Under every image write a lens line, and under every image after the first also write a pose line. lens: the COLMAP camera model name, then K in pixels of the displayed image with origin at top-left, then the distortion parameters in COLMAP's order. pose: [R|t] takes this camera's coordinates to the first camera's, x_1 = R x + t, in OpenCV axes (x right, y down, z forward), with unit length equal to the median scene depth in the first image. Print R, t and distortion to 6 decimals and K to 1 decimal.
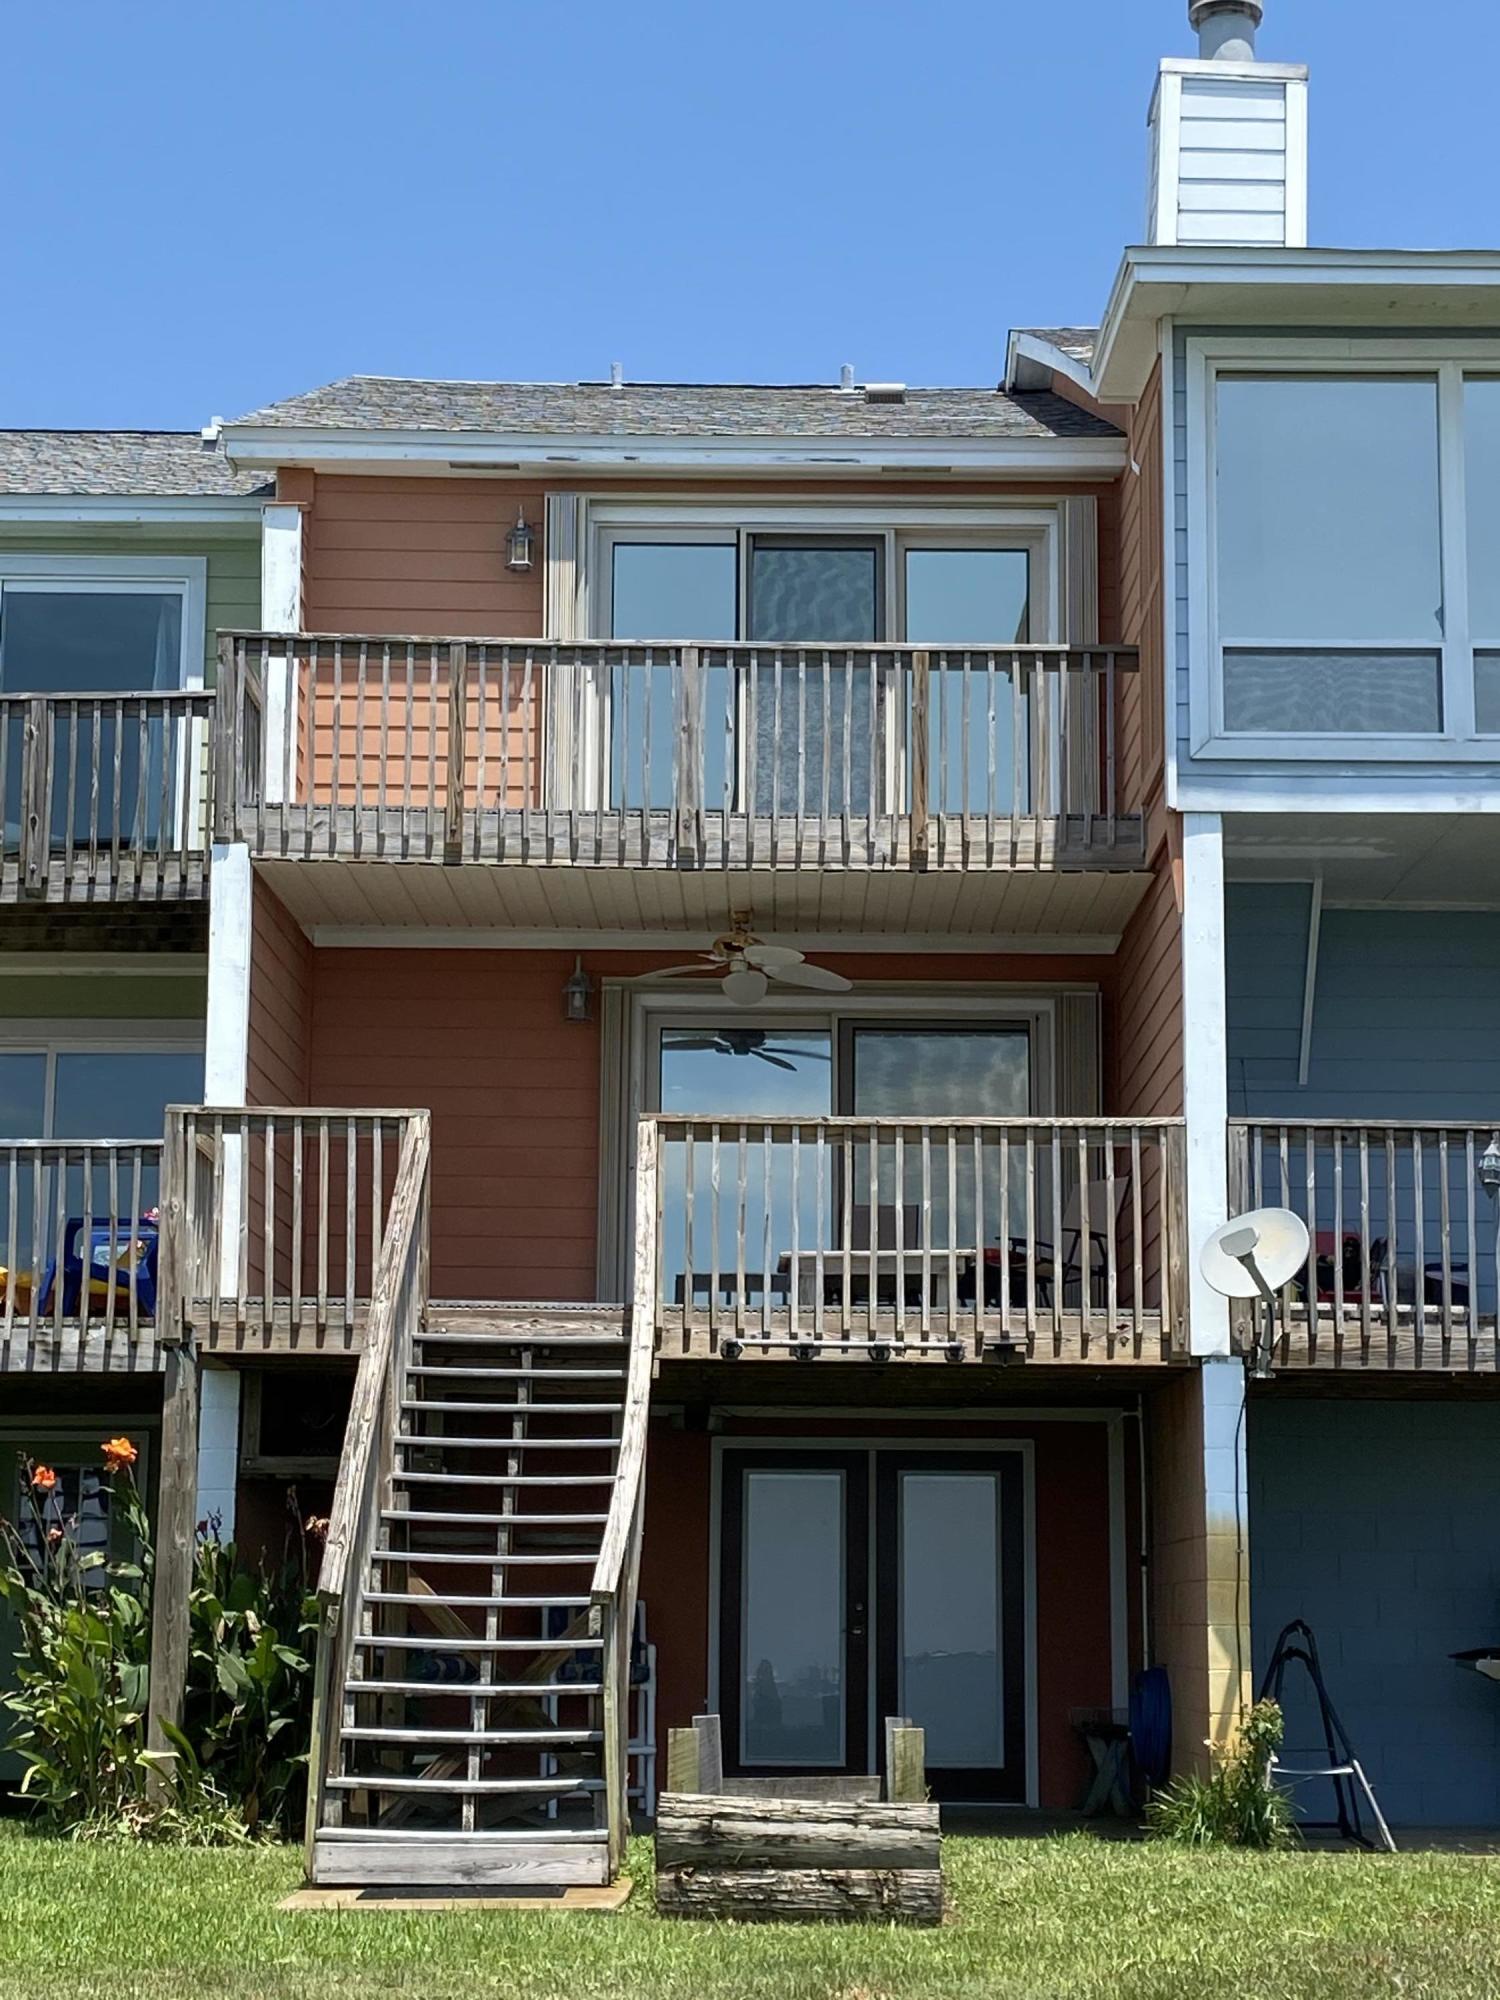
lens RADIAL K [[3503.2, 0, 750.0], [0, 3503.2, 1000.0], [0, 0, 1]] dist [-0.034620, 0.016014]
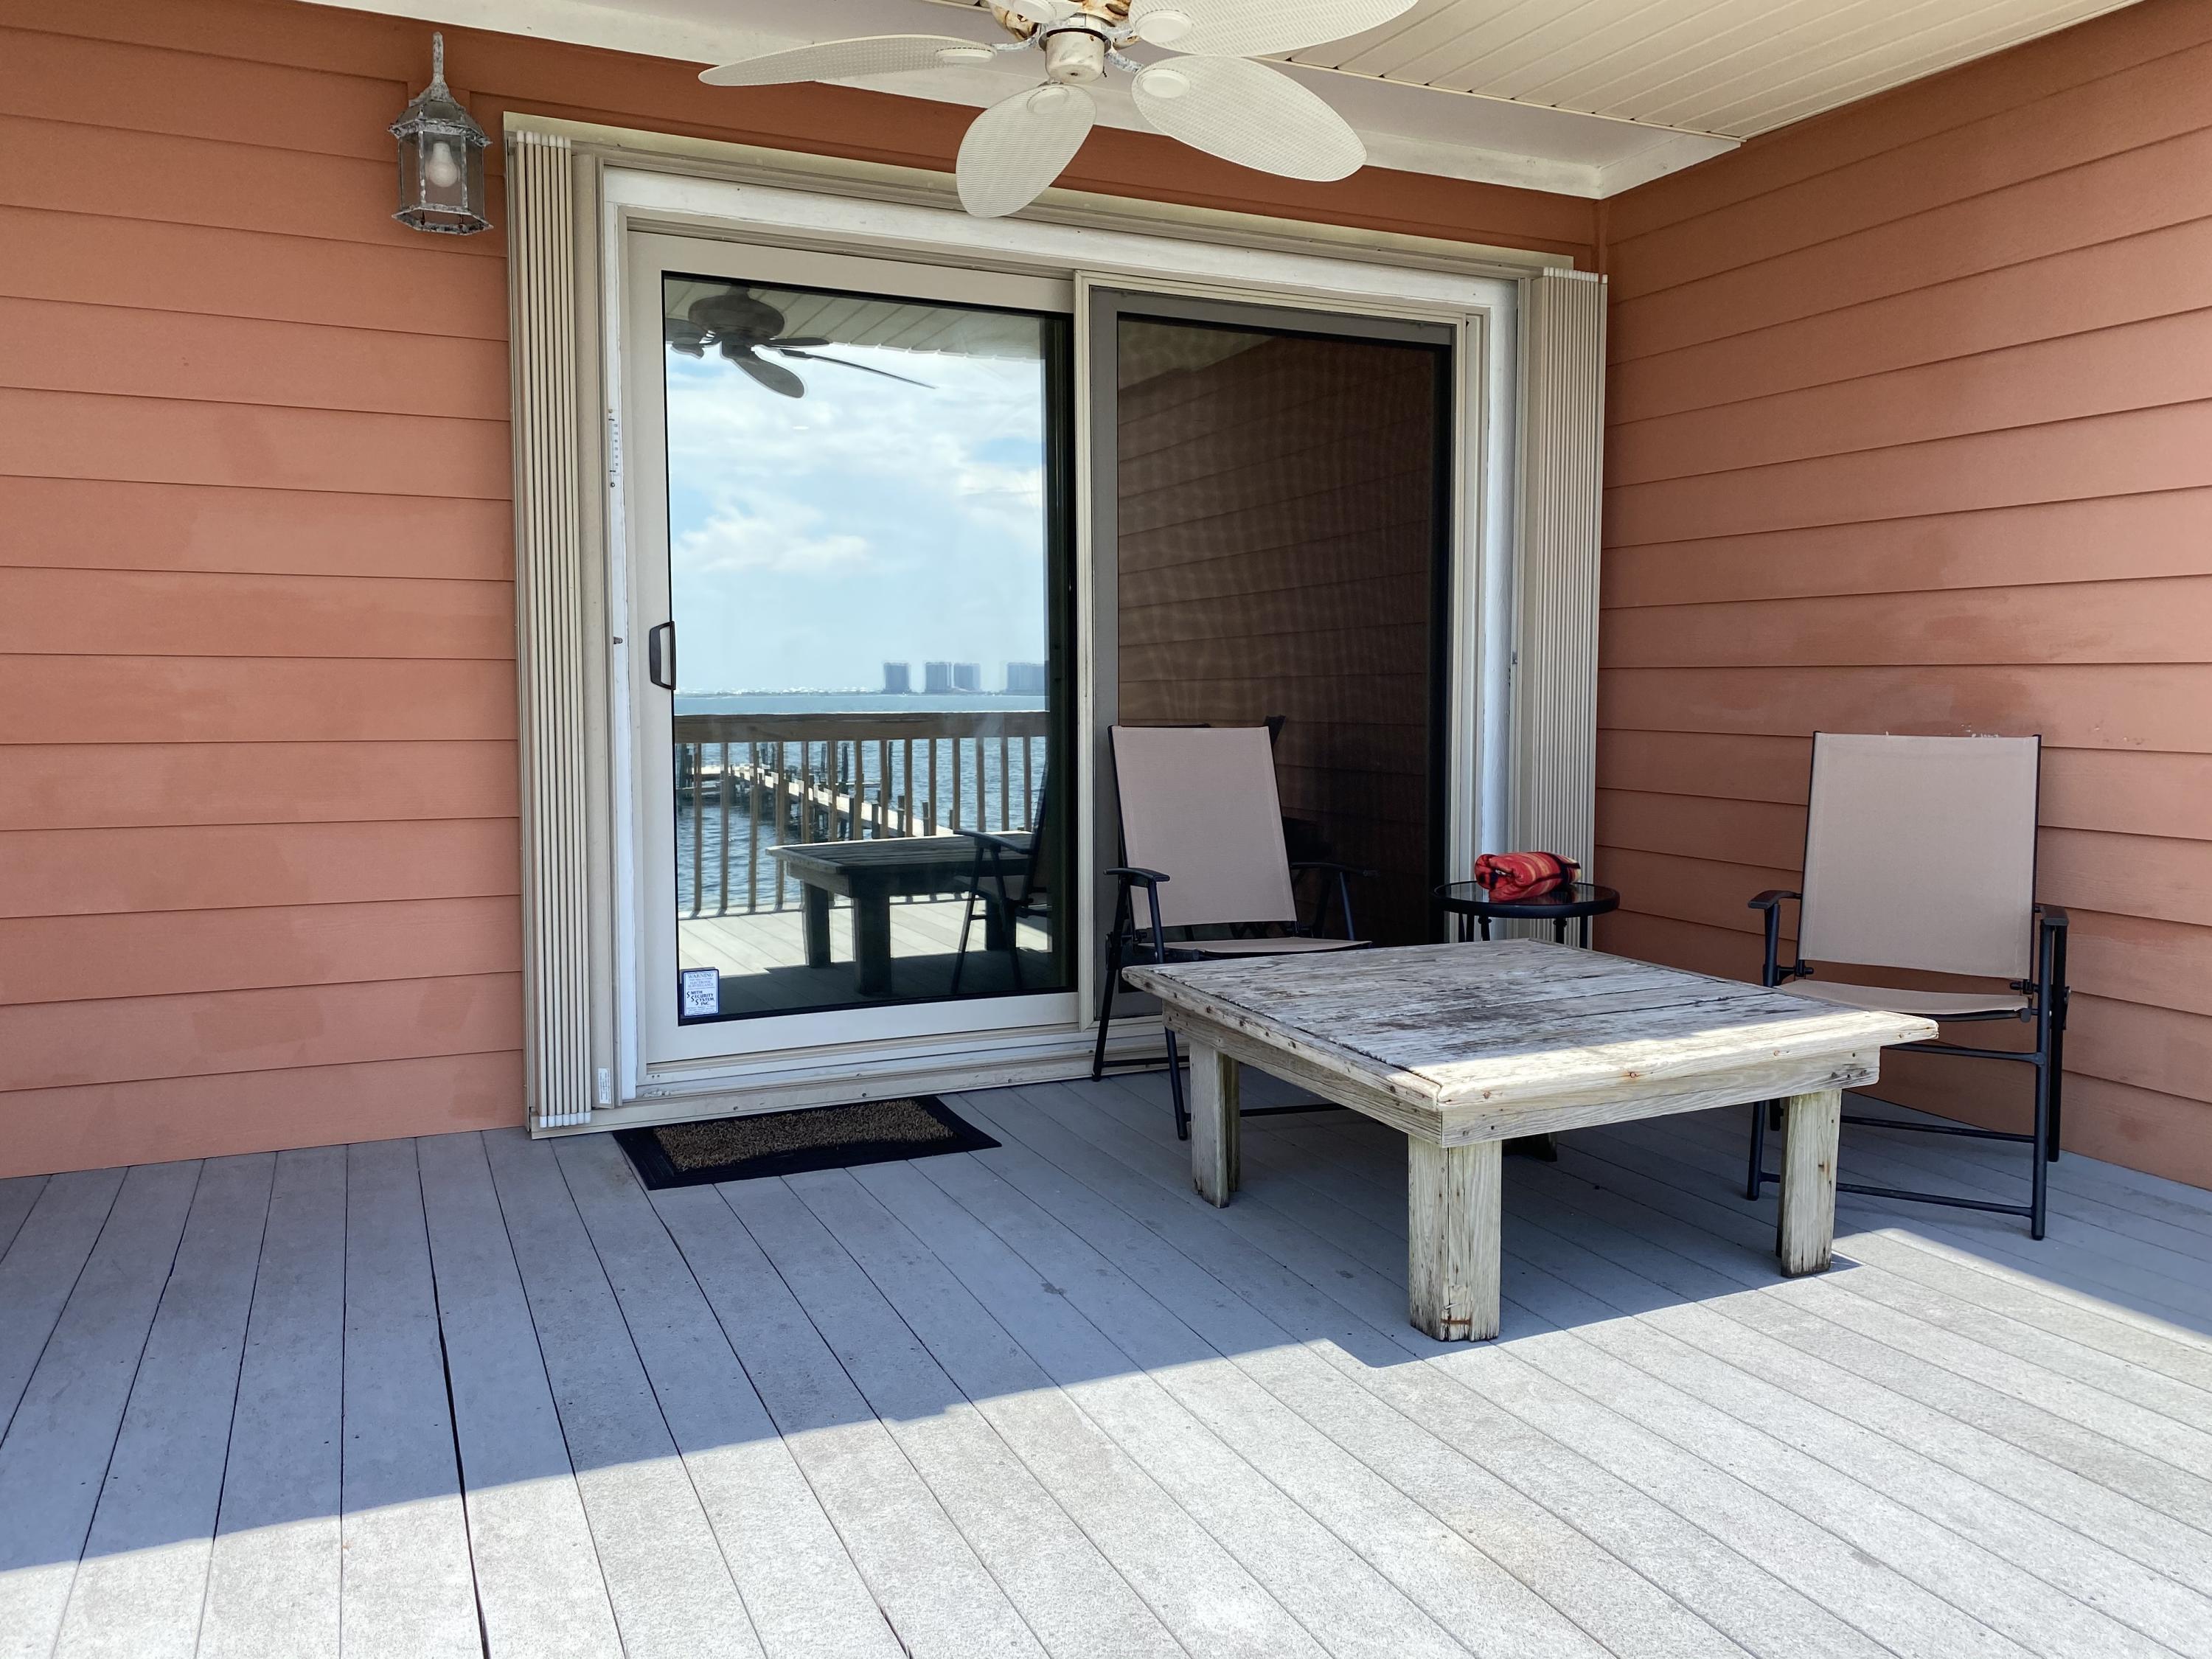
lens RADIAL K [[1669.5, 0, 1109.5], [0, 1669.5, 819.2], [0, 0, 1]] dist [0.027395, -0.027282]
pose [[0.913108, -0.037373, 0.406002, -0.050457], [-0.069012, 0.967254, 0.244247, 0.015362], [-0.401835, -0.251043, 0.880628, 0.688019]]
